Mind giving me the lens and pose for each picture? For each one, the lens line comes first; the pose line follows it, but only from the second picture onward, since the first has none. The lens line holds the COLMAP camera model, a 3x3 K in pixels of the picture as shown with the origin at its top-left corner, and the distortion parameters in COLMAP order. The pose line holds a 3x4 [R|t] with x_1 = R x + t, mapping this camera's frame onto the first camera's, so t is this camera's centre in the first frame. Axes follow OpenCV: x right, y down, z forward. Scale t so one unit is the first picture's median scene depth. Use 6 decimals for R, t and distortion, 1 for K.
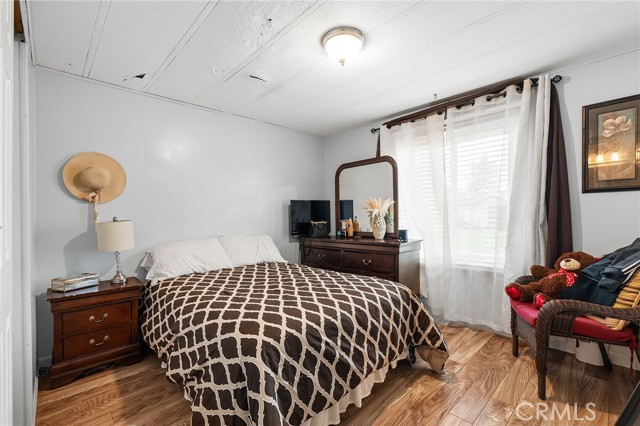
lens RADIAL K [[282.1, 0, 319.2], [0, 282.1, 210.0], [0, 0, 1]] dist [-0.004036, 0.000485]
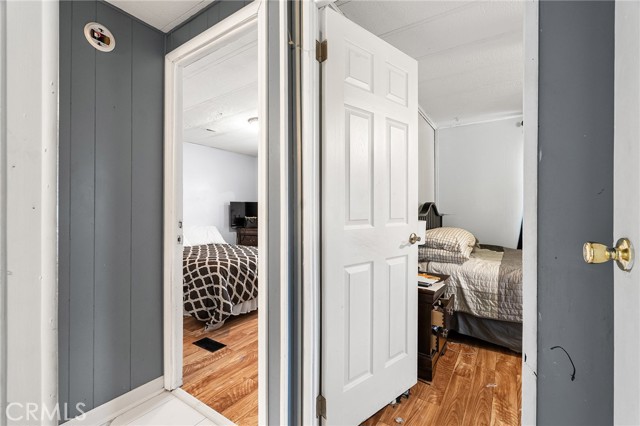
lens RADIAL K [[282.1, 0, 319.8], [0, 282.1, 209.9], [0, 0, 1]] dist [-0.004036, 0.000485]
pose [[0.976575, 0.001687, 0.215173, 0.086239], [-0.002651, 0.999988, 0.004194, -0.003385], [-0.215163, -0.004666, 0.976567, -1.250680]]
